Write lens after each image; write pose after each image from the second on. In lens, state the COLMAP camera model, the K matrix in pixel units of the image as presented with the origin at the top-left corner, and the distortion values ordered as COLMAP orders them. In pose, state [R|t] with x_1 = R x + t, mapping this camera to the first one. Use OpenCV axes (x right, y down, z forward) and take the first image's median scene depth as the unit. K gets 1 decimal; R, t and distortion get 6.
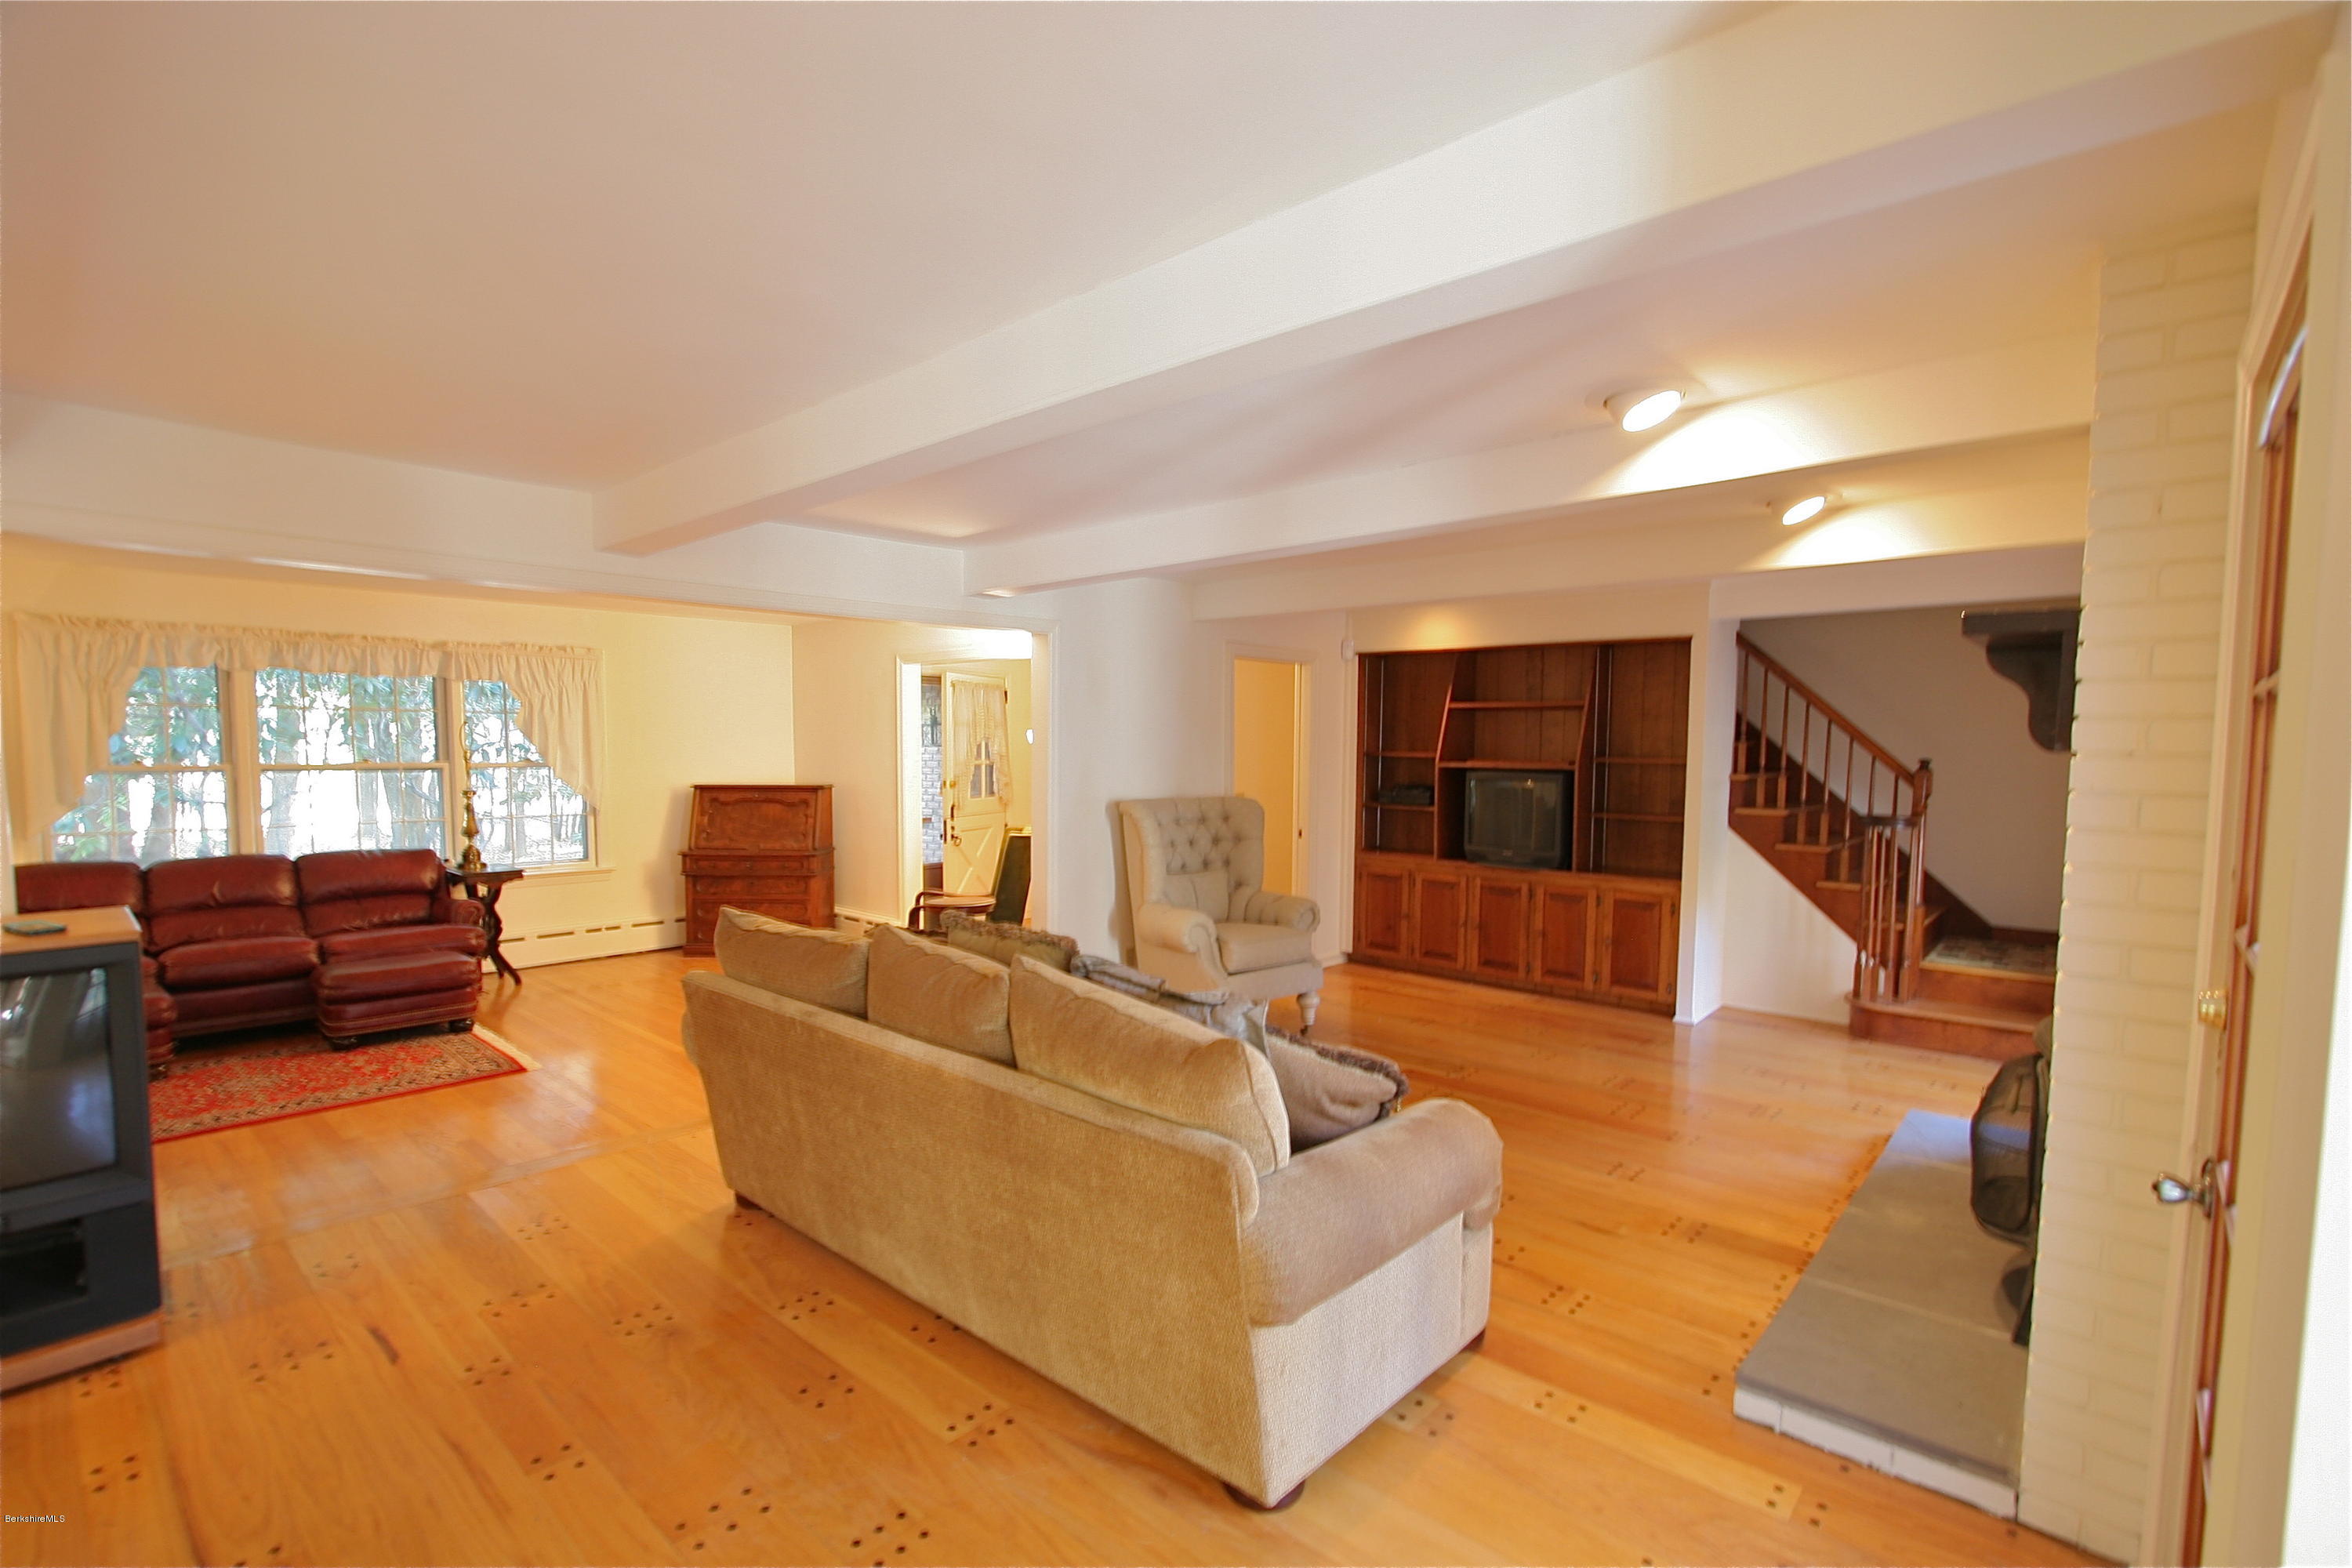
lens RADIAL K [[1088.4, 0, 1167.0], [0, 1088.4, 814.3], [0, 0, 1]] dist [-0.010706, -0.000575]
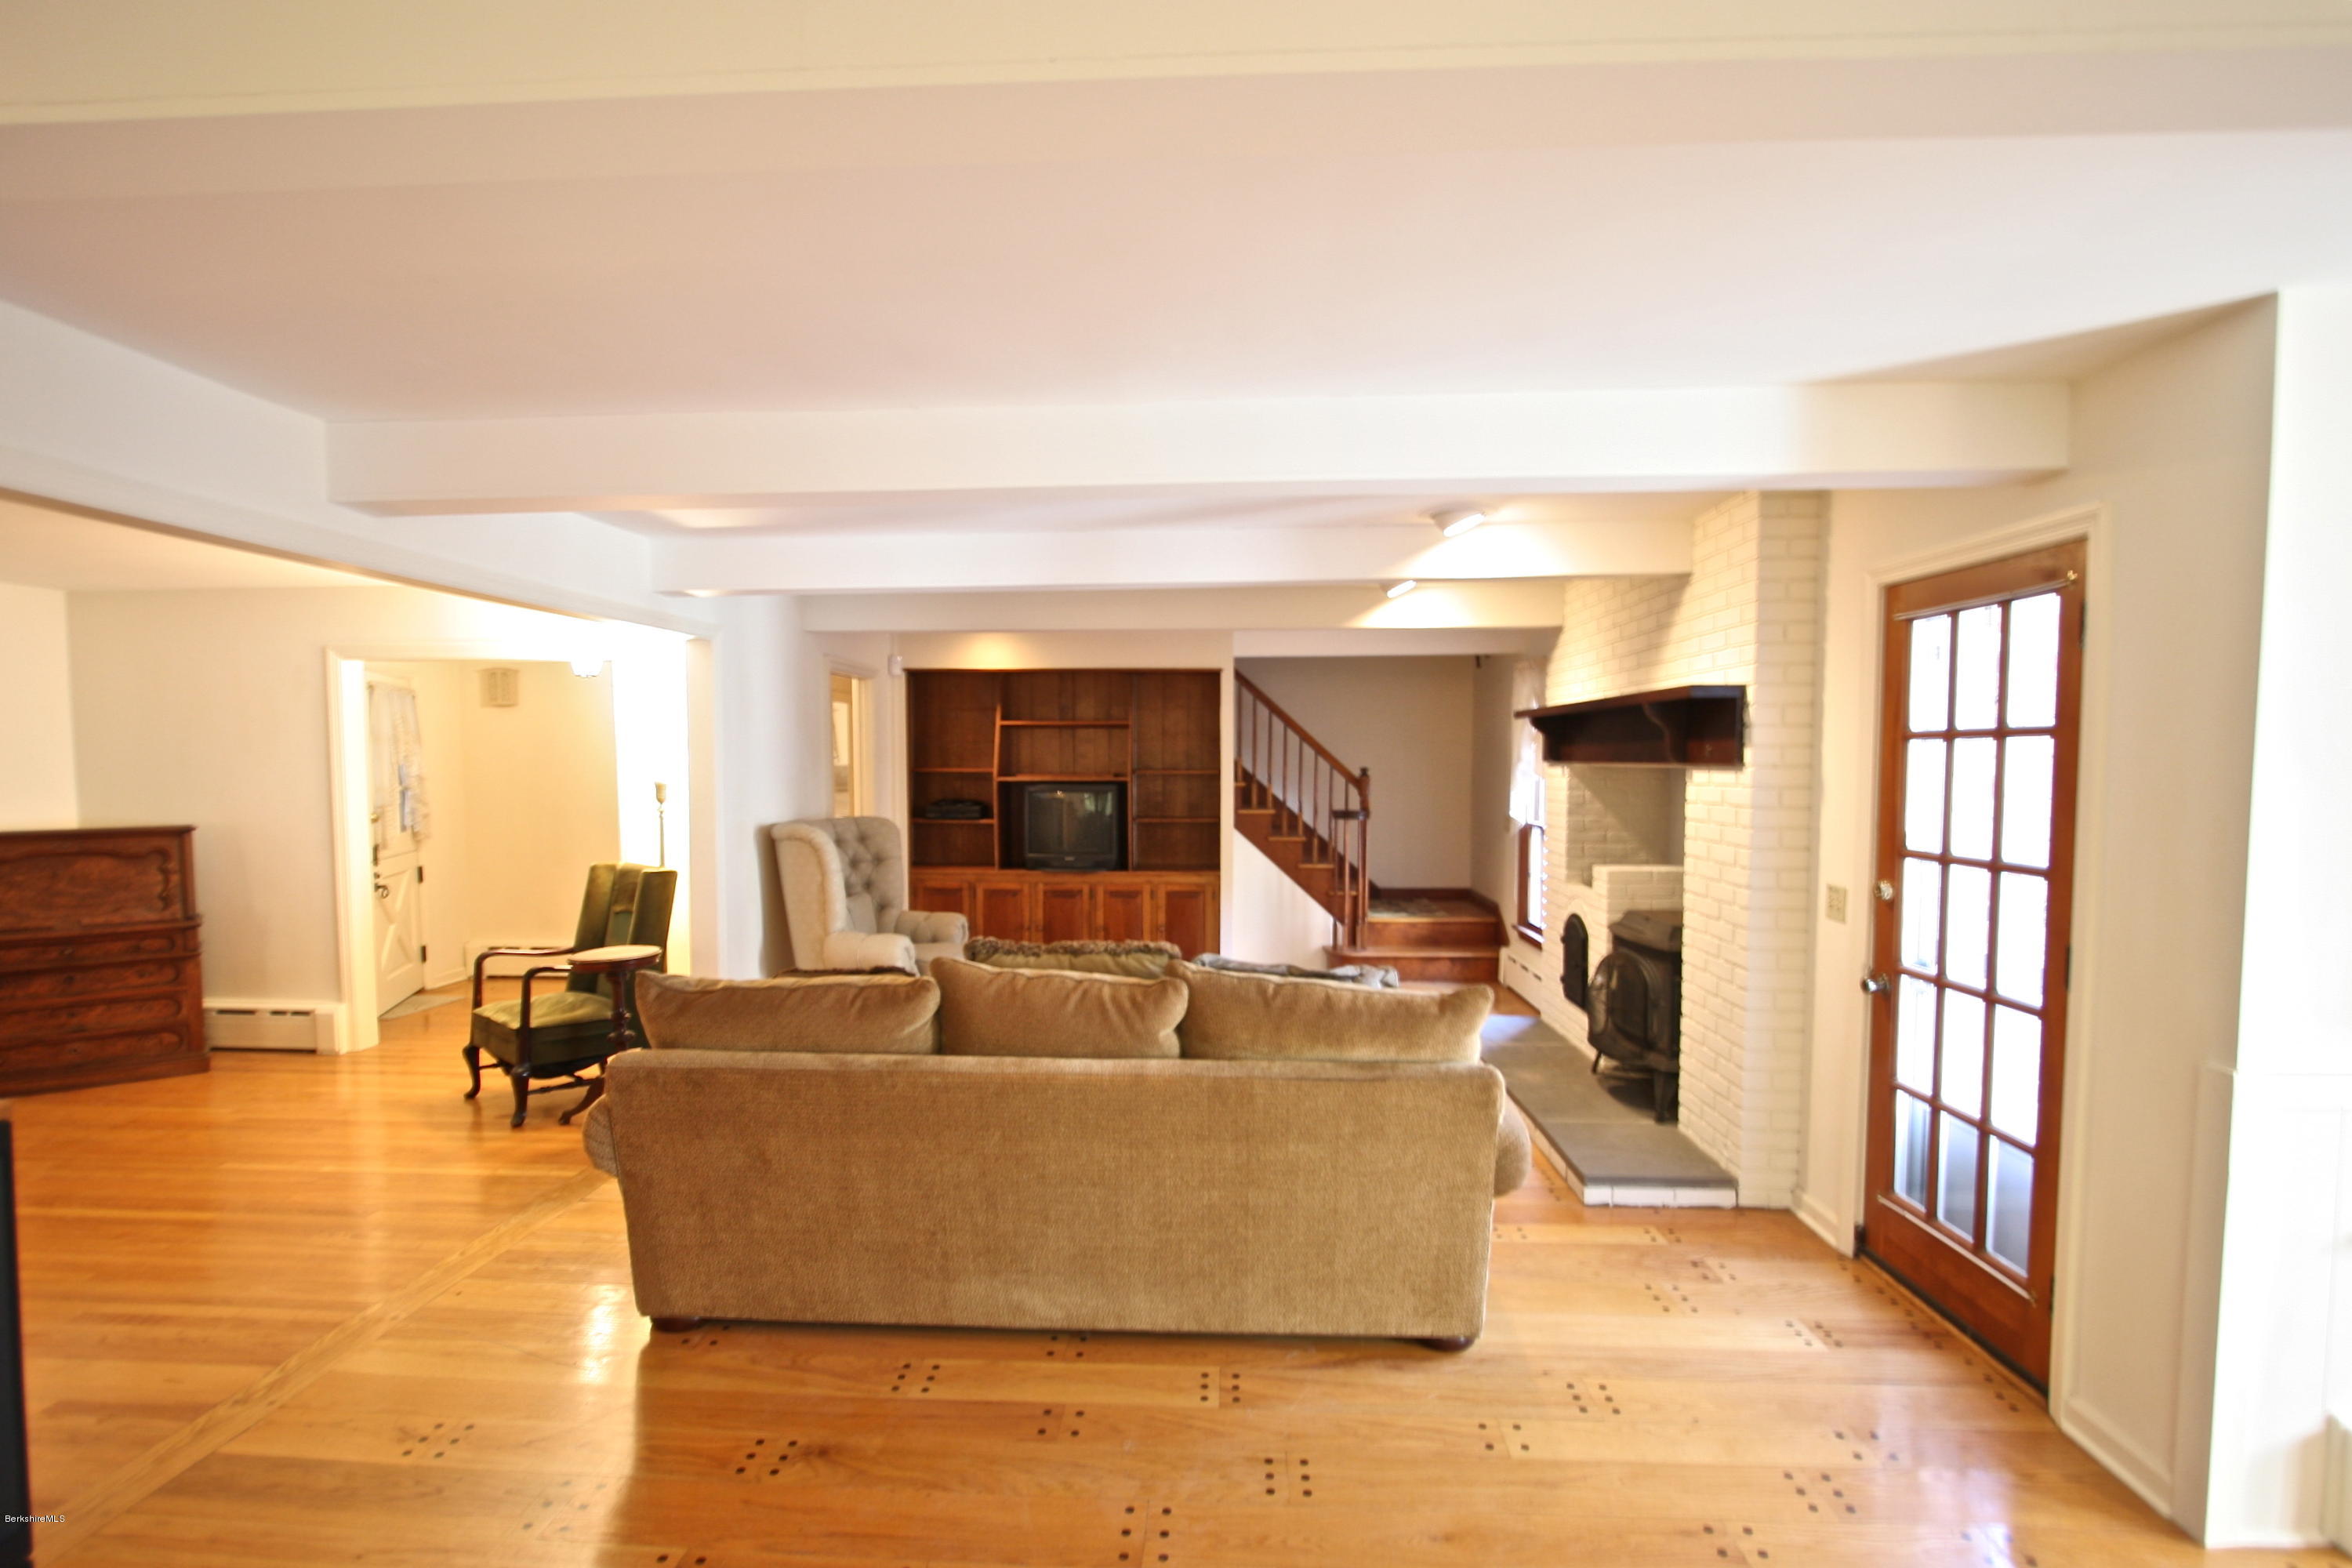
lens RADIAL K [[1138.6, 0, 1162.2], [0, 1138.6, 816.2], [0, 0, 1]] dist [-0.011106, -0.000358]
pose [[0.774292, -0.040251, 0.631547, -0.357016], [0.047293, 0.998865, 0.005679, -0.009612], [-0.631059, 0.025471, 0.775317, 0.050351]]
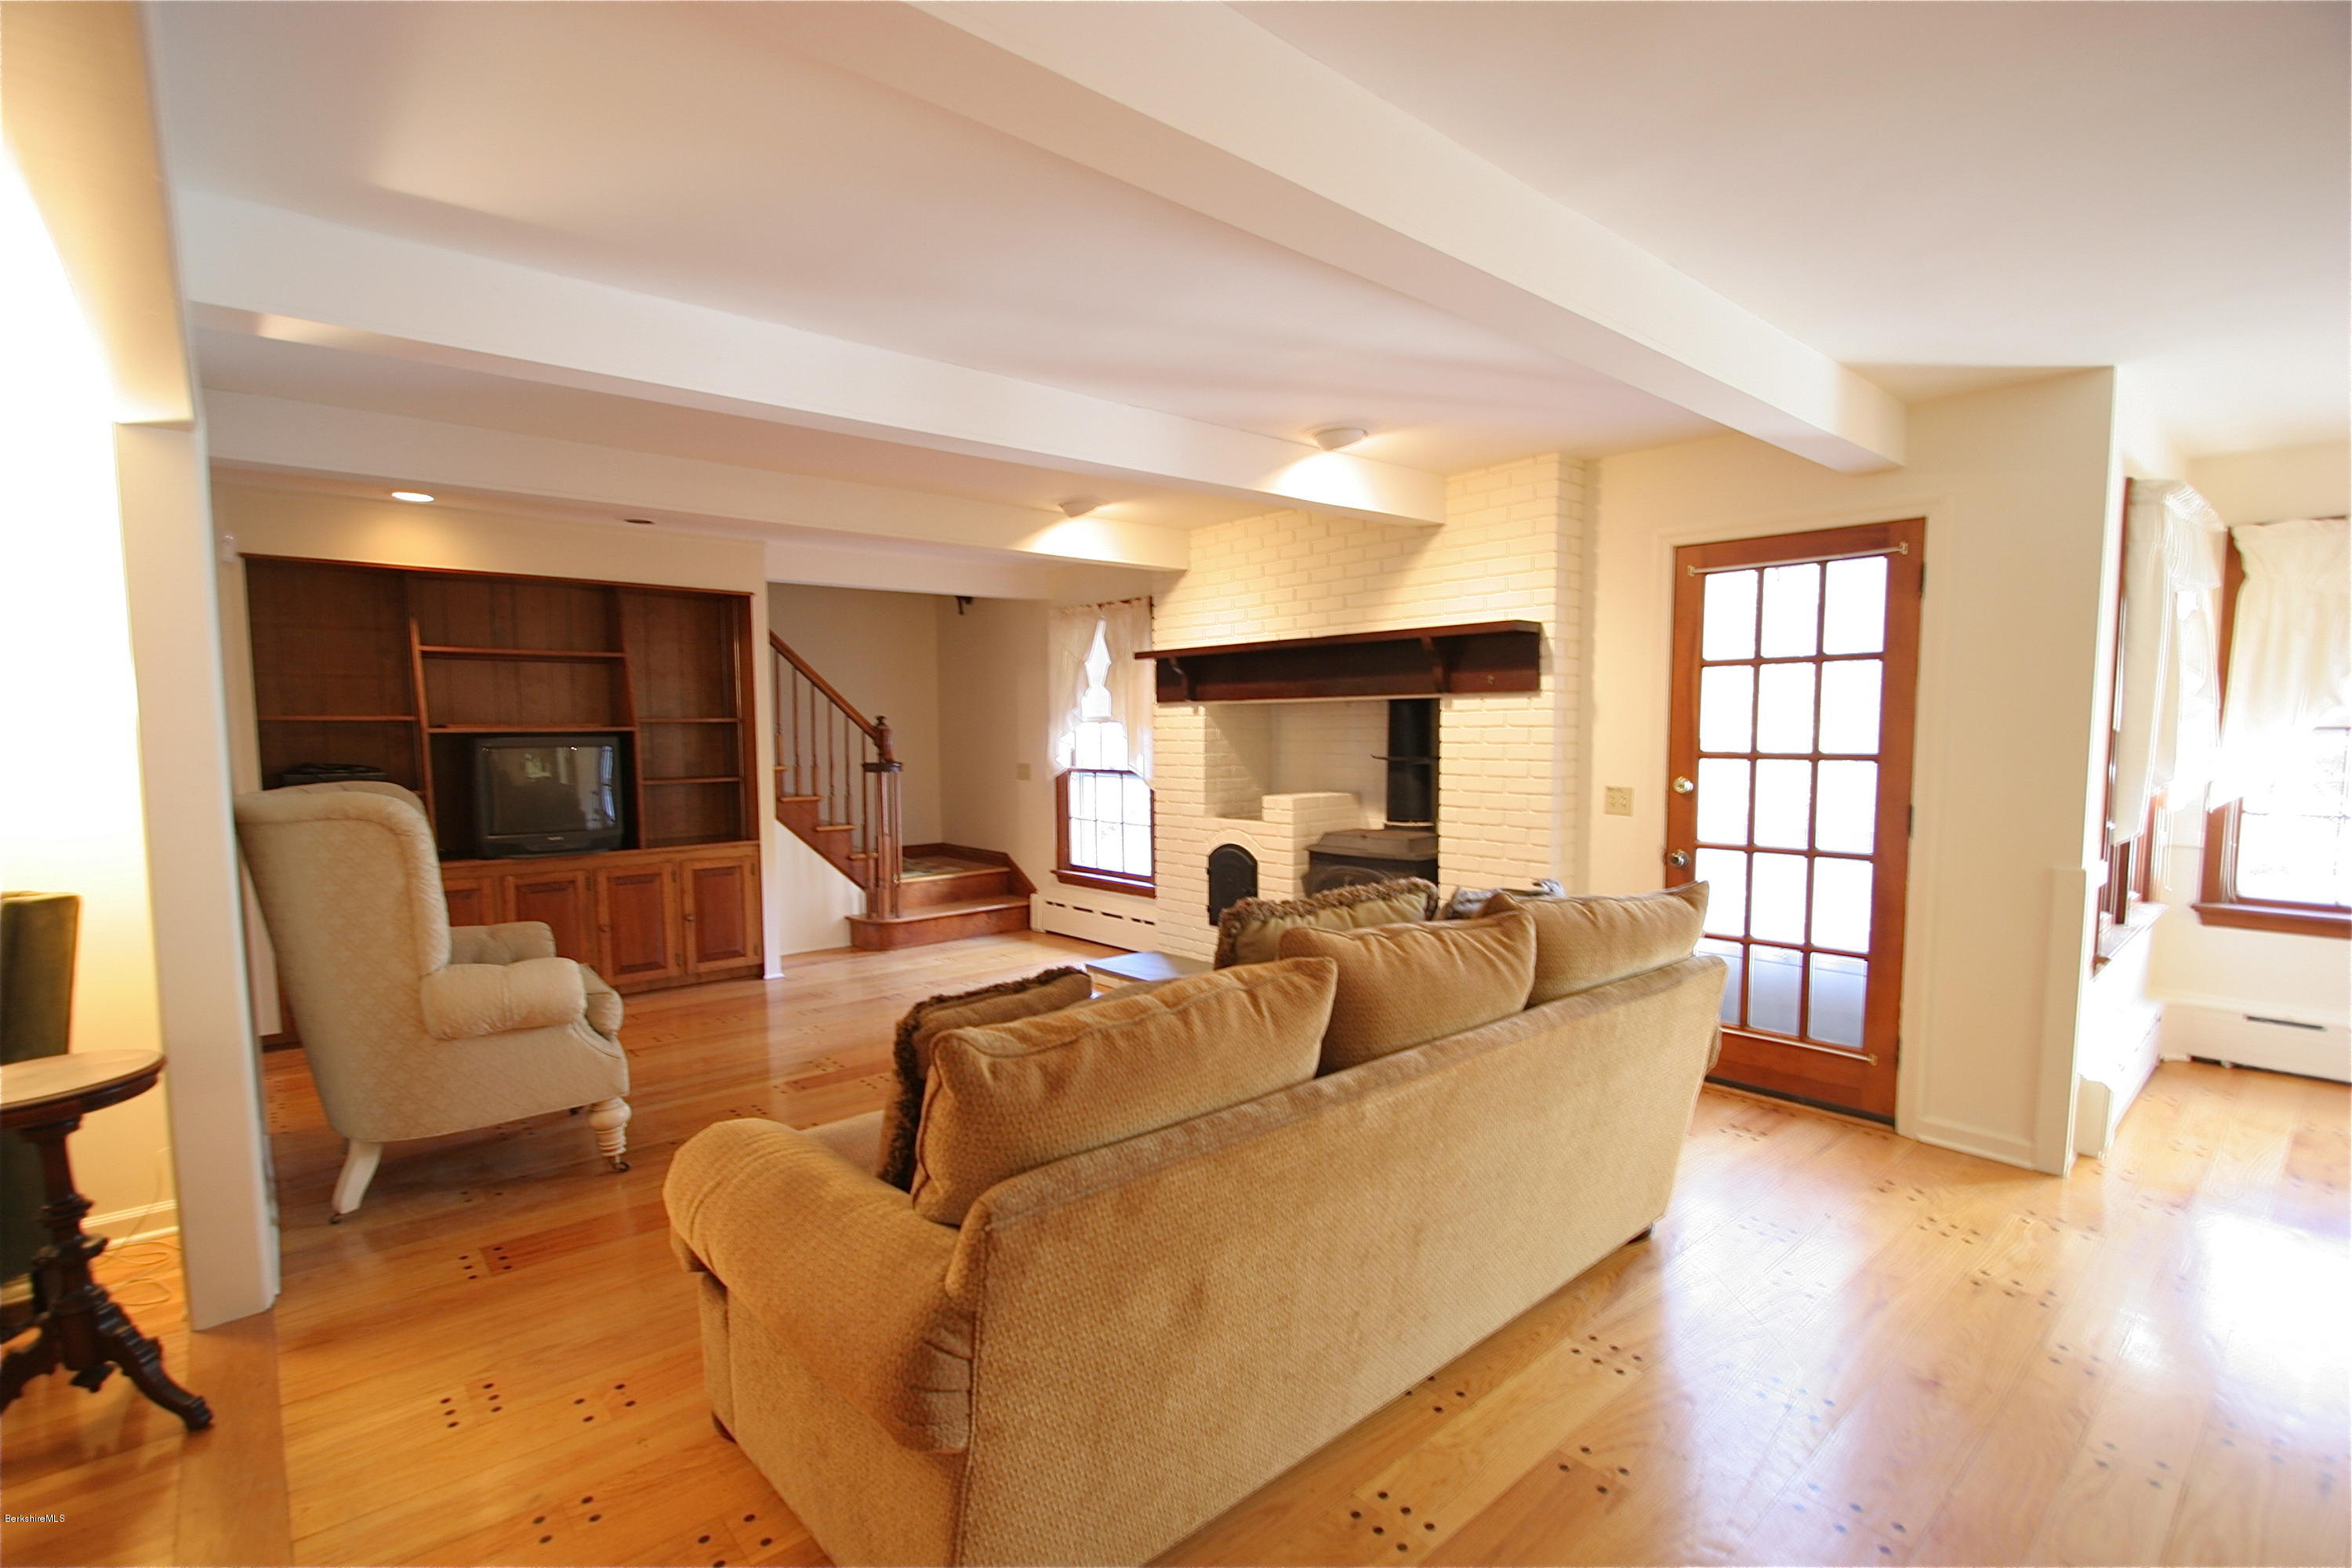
lens RADIAL K [[1088.4, 0, 1157.4], [0, 1088.4, 818.6], [0, 0, 1]] dist [-0.010706, -0.000575]
pose [[0.115179, -0.089776, 0.989280, -0.446647], [0.072859, 0.993989, 0.081720, -0.012380], [-0.990669, 0.062666, 0.121028, 0.488350]]
